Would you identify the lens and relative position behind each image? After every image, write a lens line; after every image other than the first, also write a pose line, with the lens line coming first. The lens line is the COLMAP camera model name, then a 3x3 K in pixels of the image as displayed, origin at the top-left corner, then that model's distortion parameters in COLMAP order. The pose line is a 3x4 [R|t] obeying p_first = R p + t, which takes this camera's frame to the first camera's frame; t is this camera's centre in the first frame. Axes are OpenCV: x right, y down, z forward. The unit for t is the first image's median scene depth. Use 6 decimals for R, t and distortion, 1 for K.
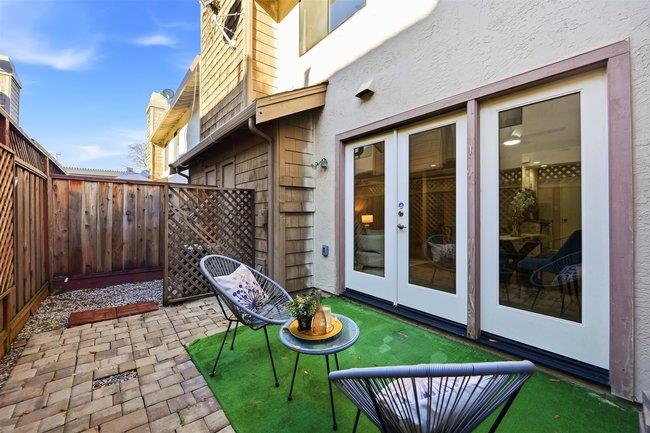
lens RADIAL K [[269.9, 0, 326.9], [0, 269.9, 212.5], [0, 0, 1]] dist [-0.002783, -0.000347]
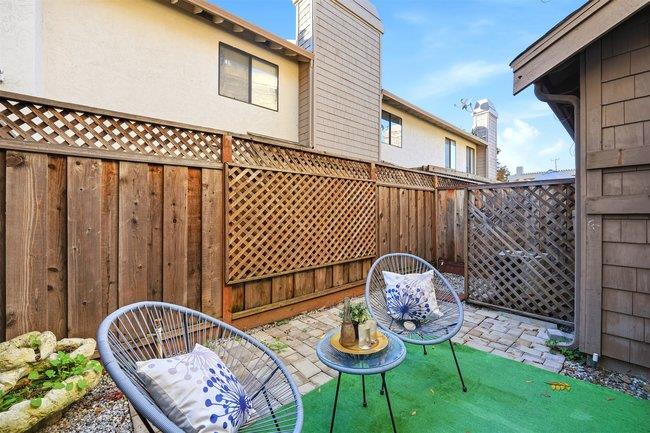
lens RADIAL K [[269.9, 0, 326.9], [0, 269.9, 212.5], [0, 0, 1]] dist [-0.002783, -0.000347]
pose [[0.027232, -0.003522, -0.999623, 0.403800], [0.001921, 0.999992, -0.003471, -0.004413], [0.999627, -0.001826, 0.027238, 0.398331]]
